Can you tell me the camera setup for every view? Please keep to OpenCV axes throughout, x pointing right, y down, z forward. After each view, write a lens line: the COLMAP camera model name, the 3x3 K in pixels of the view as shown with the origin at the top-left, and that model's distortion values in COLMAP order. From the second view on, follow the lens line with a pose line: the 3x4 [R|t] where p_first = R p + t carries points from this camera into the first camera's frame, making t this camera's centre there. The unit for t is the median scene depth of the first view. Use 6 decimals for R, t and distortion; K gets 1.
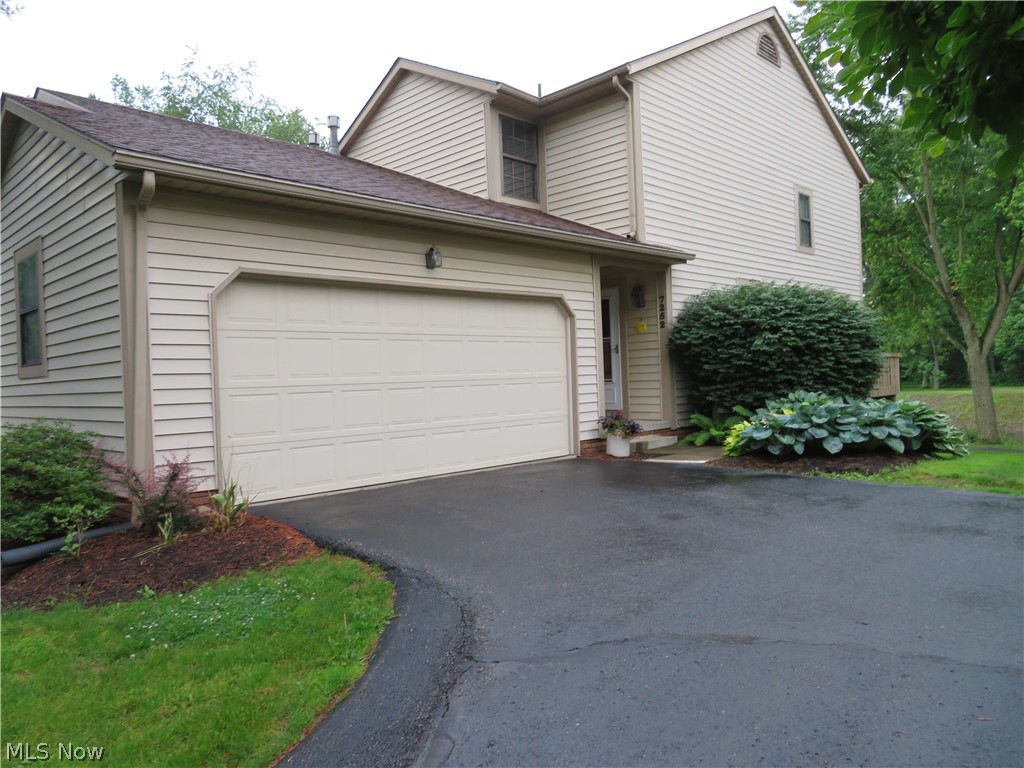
lens RADIAL K [[734.1, 0, 513.8], [0, 734.1, 385.6], [0, 0, 1]] dist [-0.011624, 0.006881]
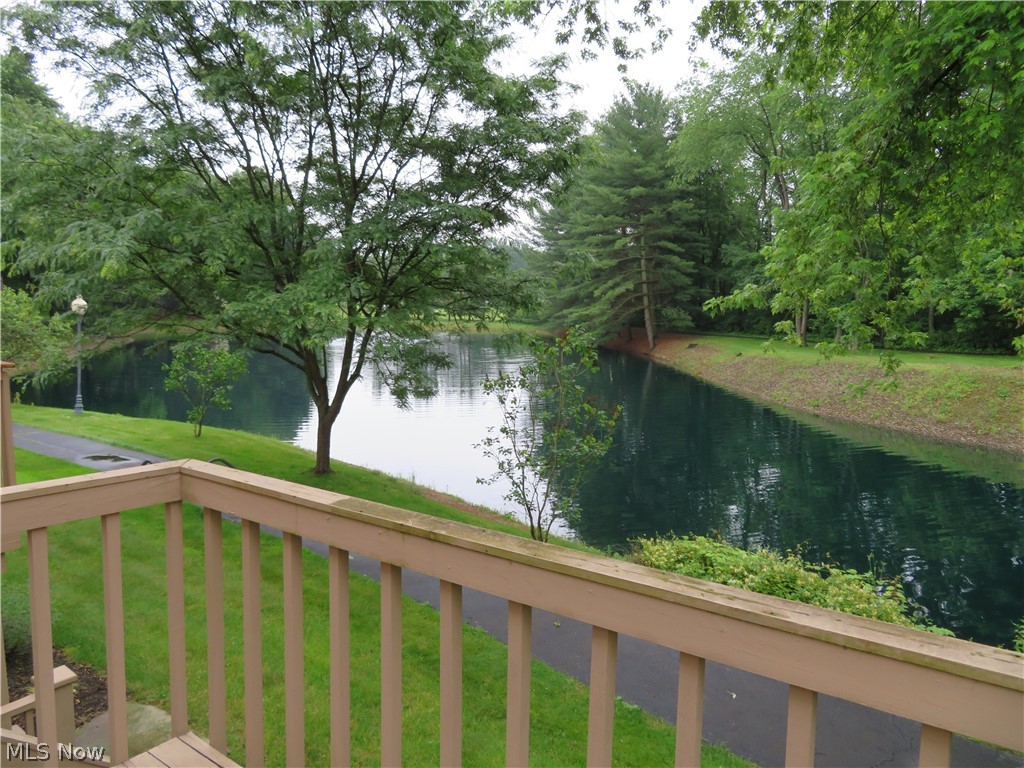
lens RADIAL K [[734.1, 0, 511.3], [0, 734.1, 387.3], [0, 0, 1]] dist [-0.011624, 0.006881]
pose [[0.989169, 0.030629, 0.143547, 0.767420], [-0.046840, 0.992722, 0.110950, -0.122029], [-0.139104, -0.116472, 0.983405, 1.808437]]
